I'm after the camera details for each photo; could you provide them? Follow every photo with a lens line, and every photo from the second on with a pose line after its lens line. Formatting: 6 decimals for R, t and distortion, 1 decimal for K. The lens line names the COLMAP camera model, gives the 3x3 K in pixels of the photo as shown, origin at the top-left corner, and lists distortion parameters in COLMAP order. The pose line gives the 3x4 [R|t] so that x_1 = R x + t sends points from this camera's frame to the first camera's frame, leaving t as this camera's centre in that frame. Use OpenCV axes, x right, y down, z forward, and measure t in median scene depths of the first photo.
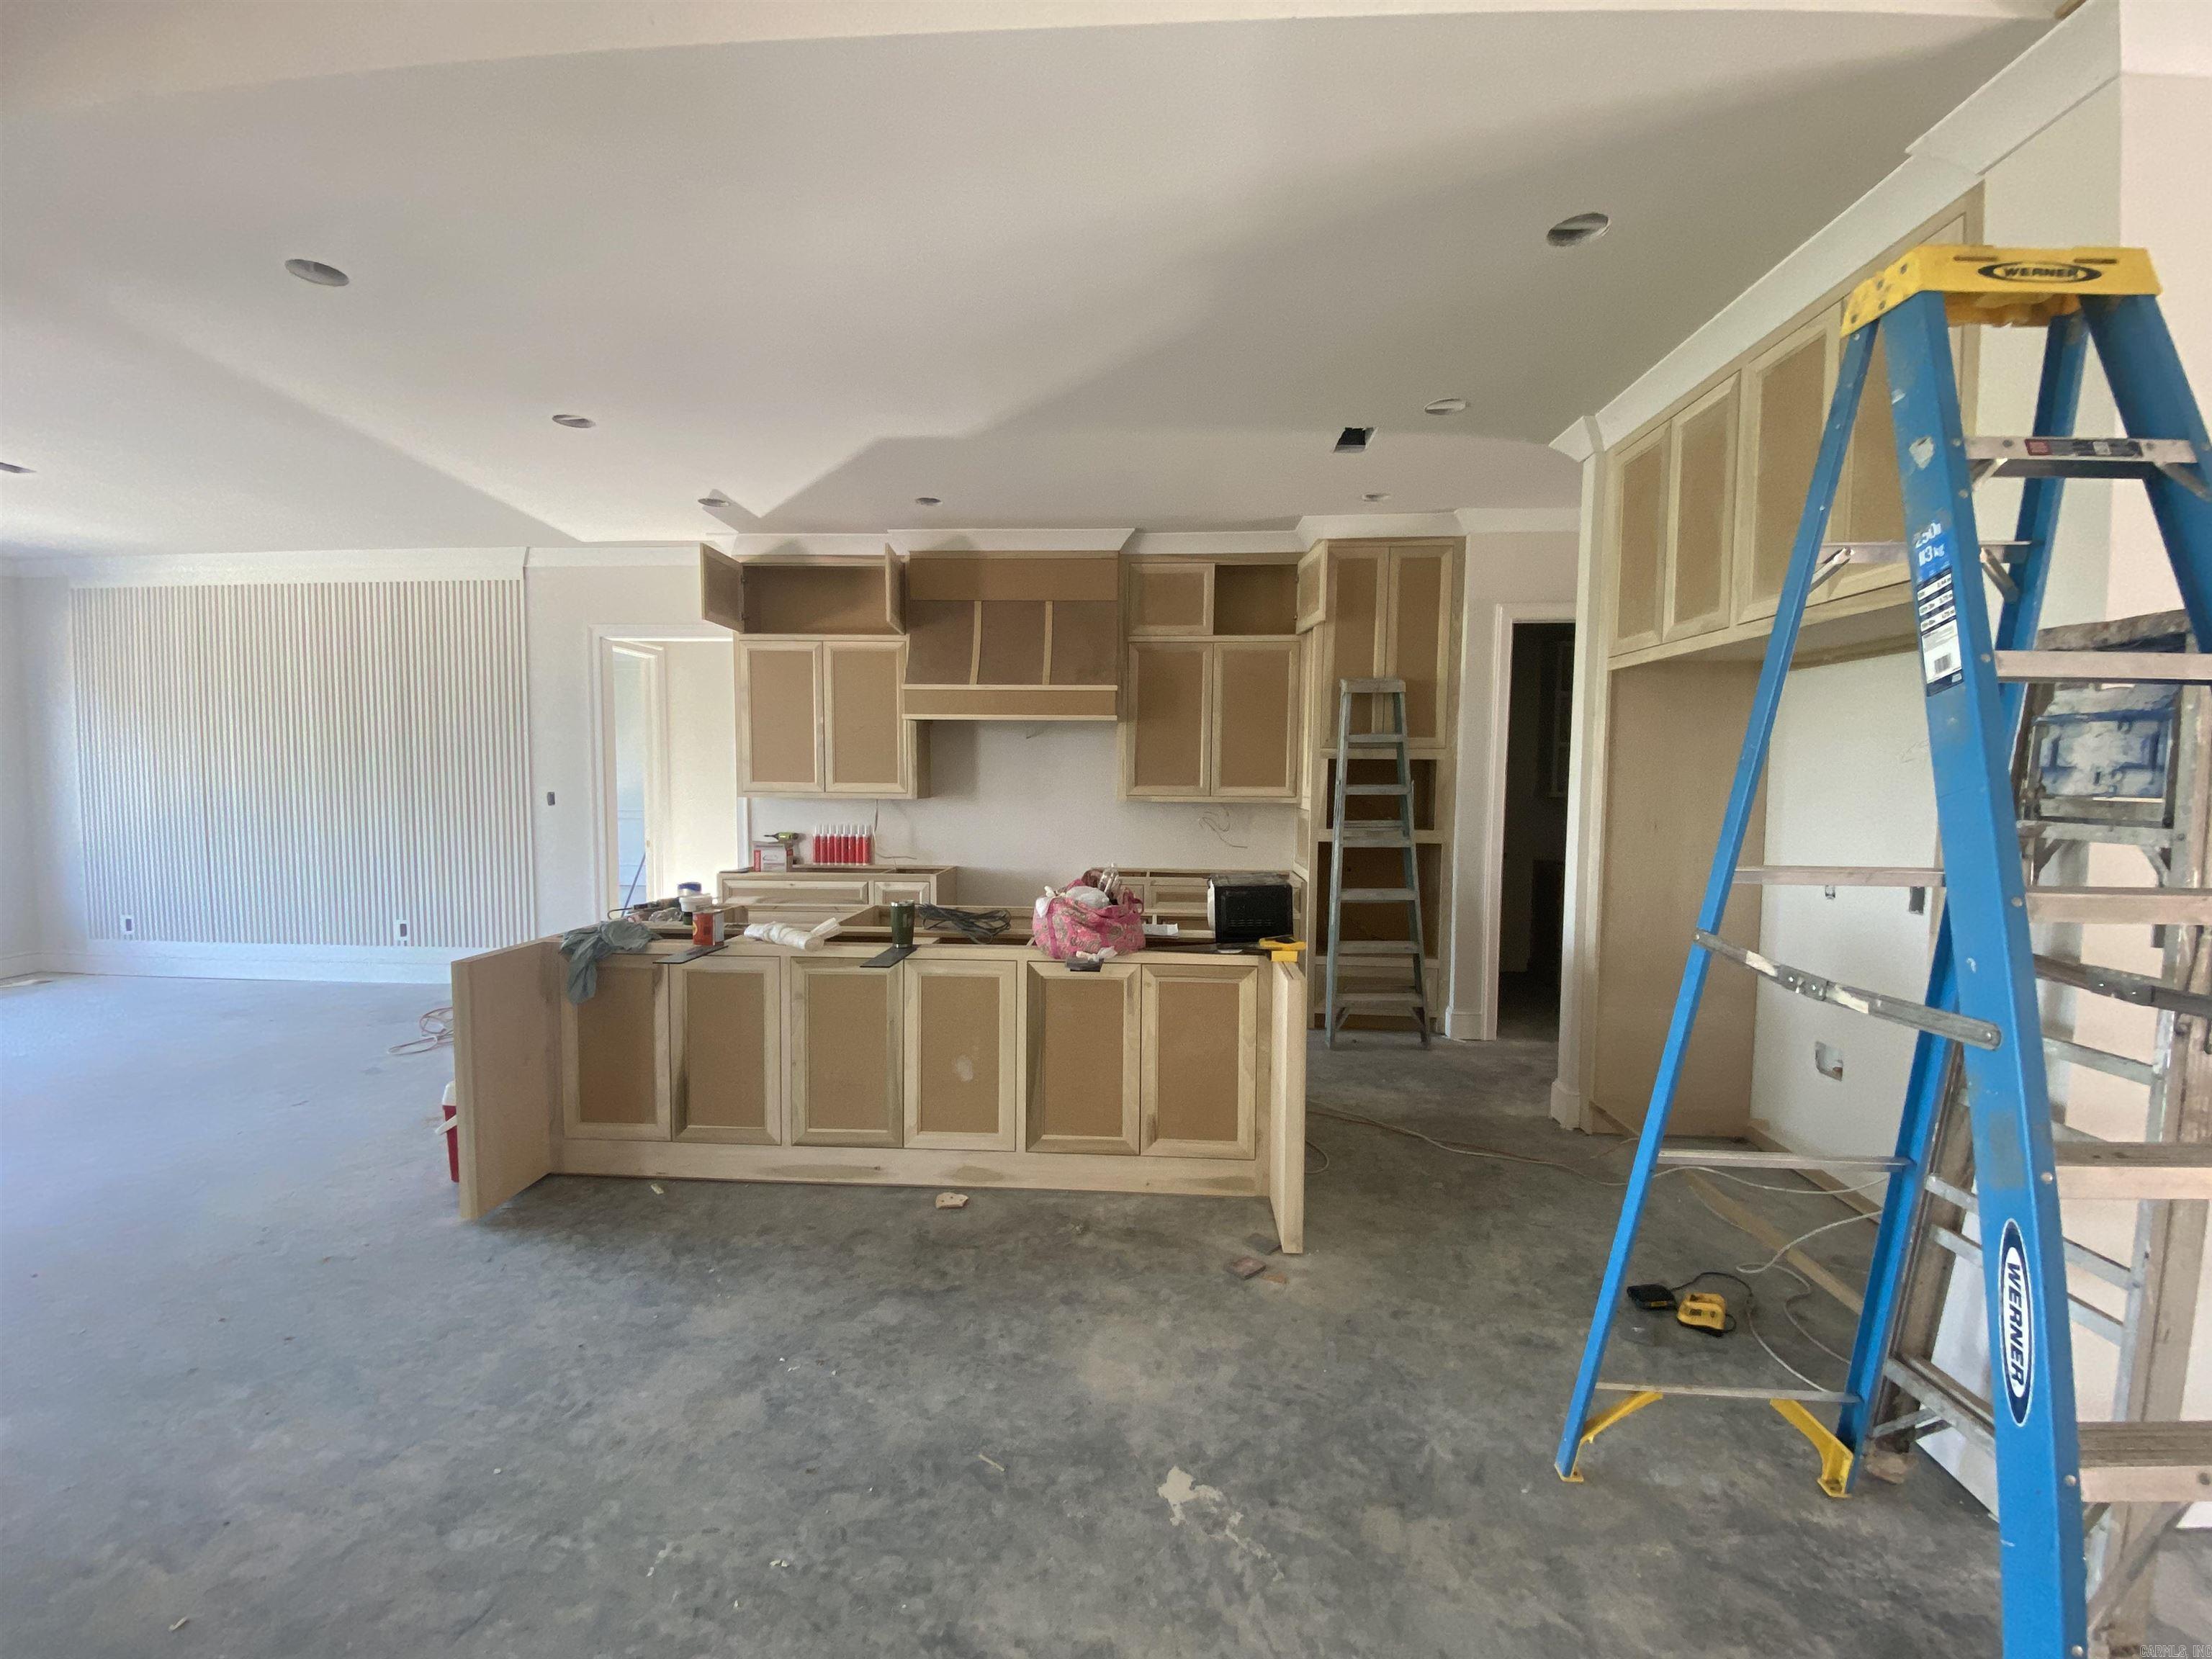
lens RADIAL K [[900.6, 0, 1106.0], [0, 900.6, 829.5], [0, 0, 1]] dist [-0.000311, -0.010980]
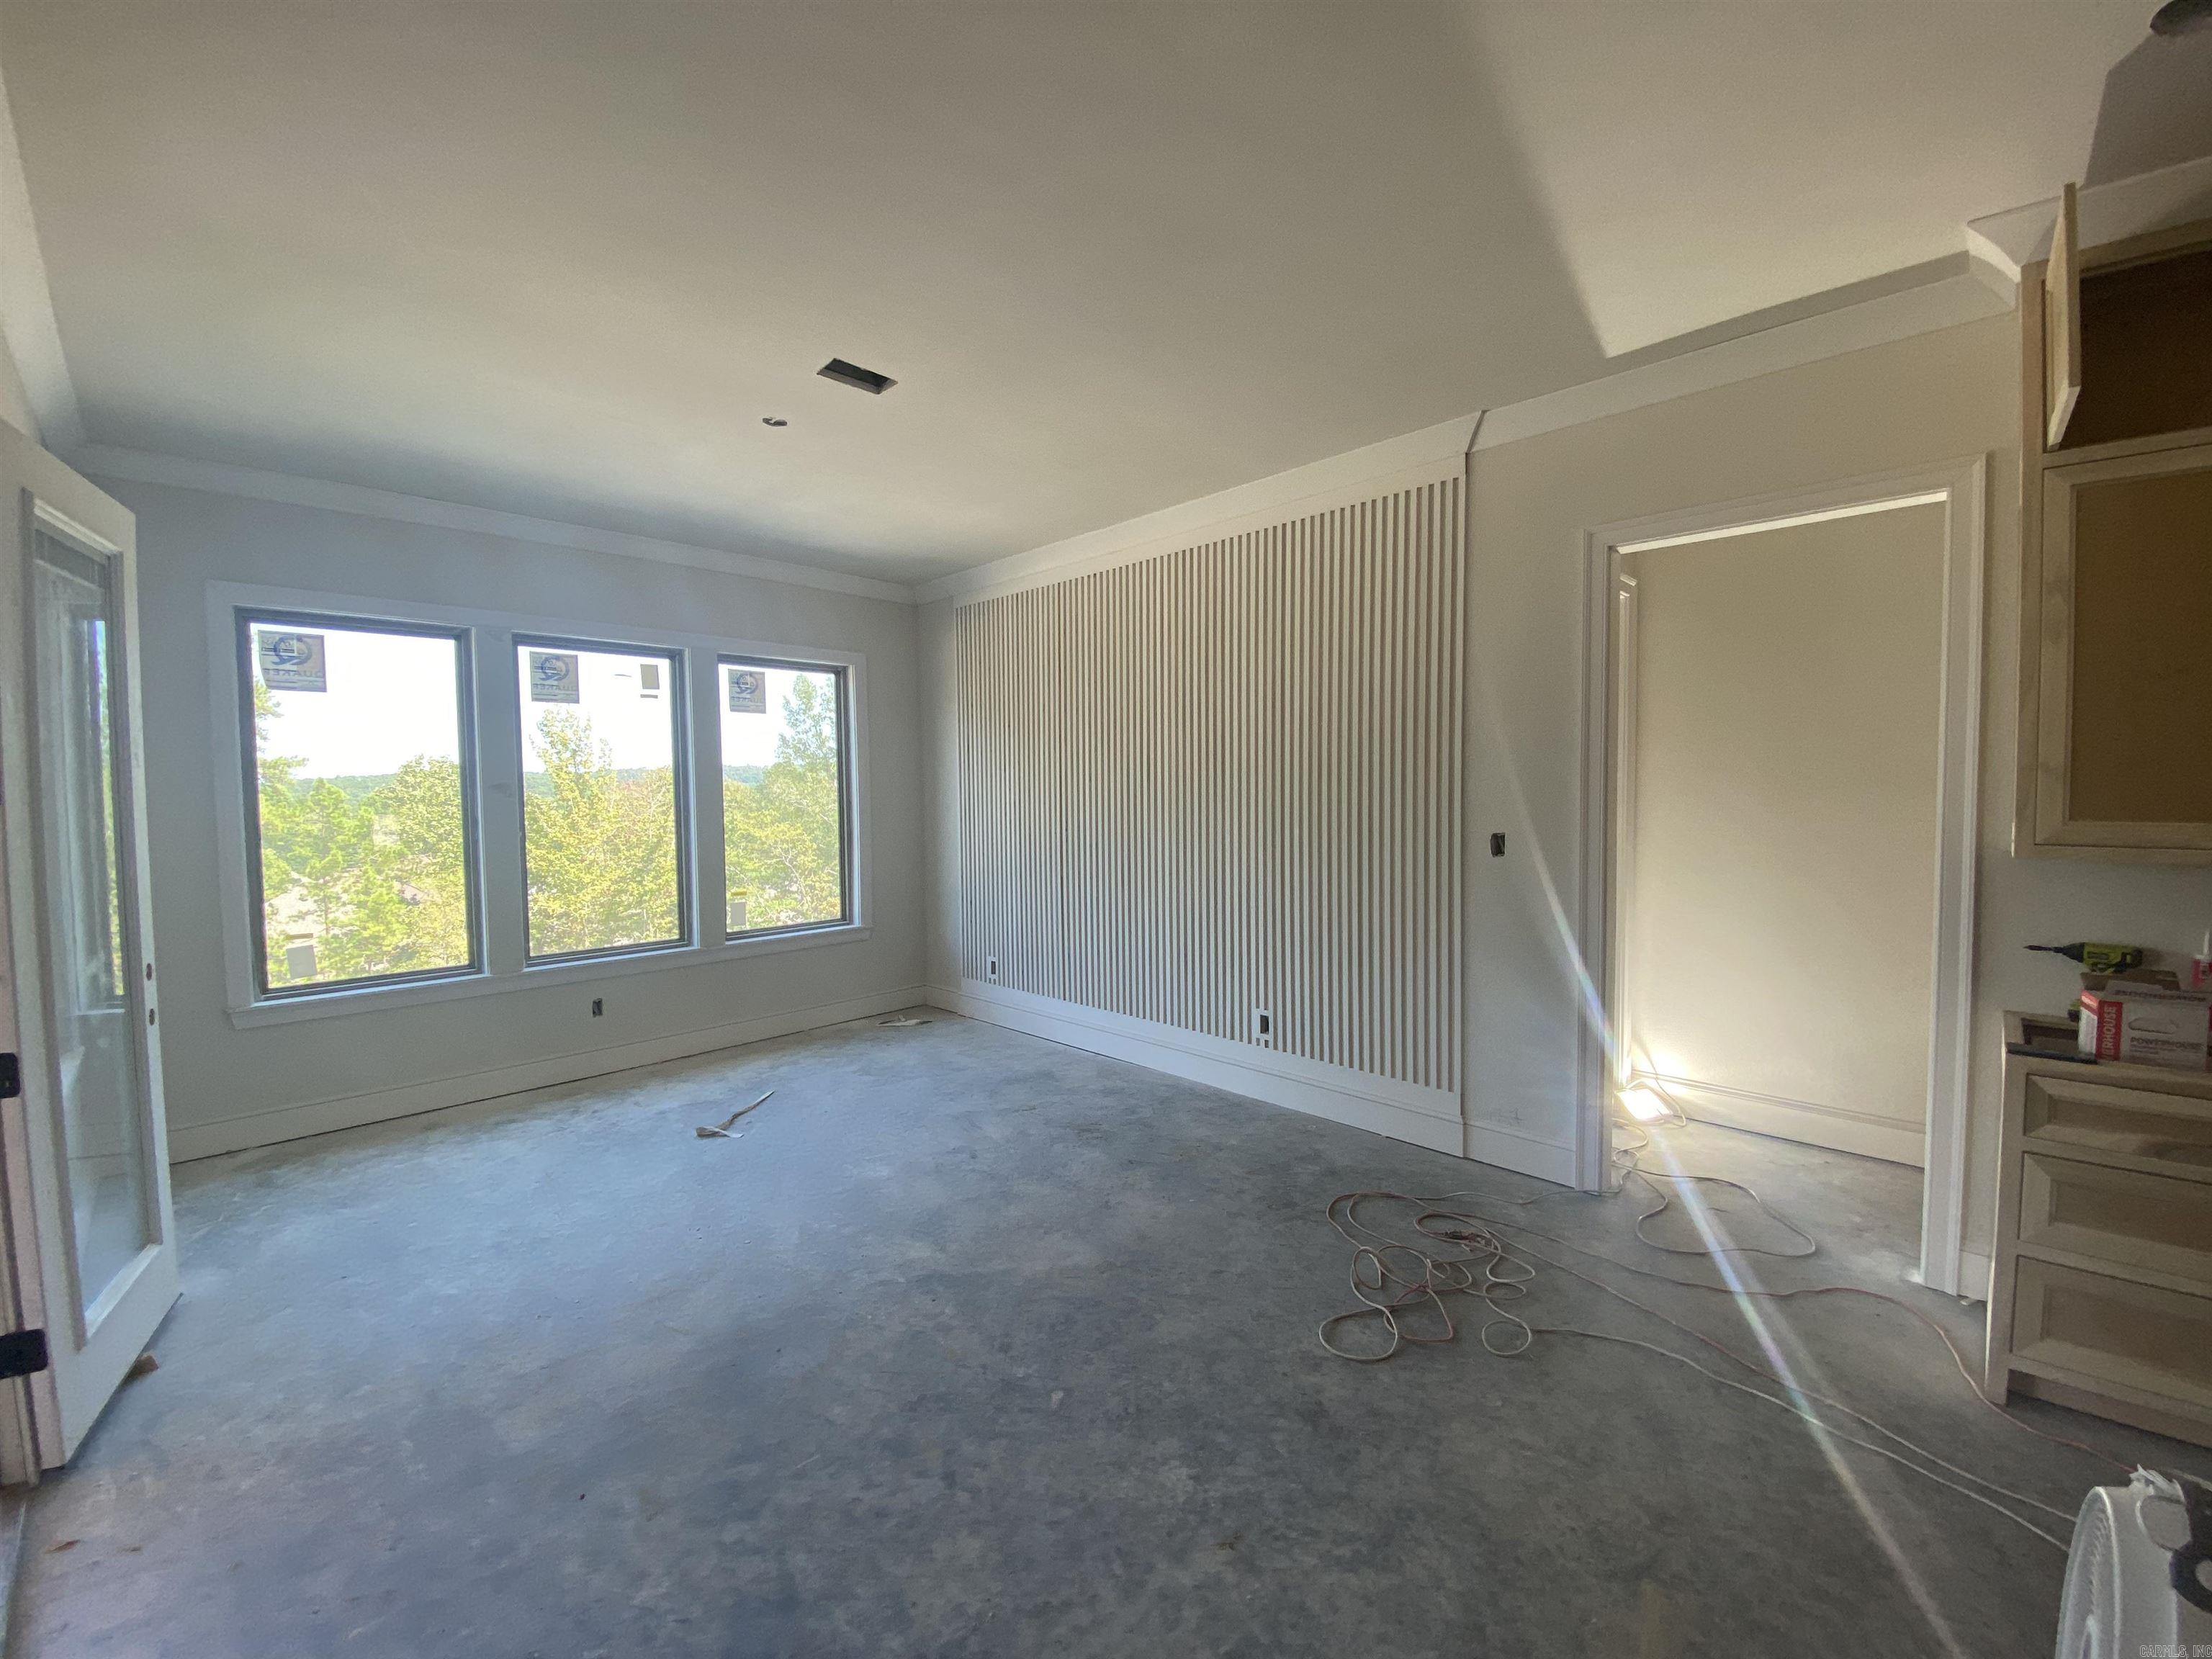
lens RADIAL K [[900.6, 0, 1106.0], [0, 900.6, 829.5], [0, 0, 1]] dist [-0.000311, -0.010980]
pose [[0.747156, 0.008436, -0.664595, -0.425692], [-0.019958, 0.999753, -0.009747, -0.033985], [0.664349, 0.020546, 0.747140, 0.400838]]
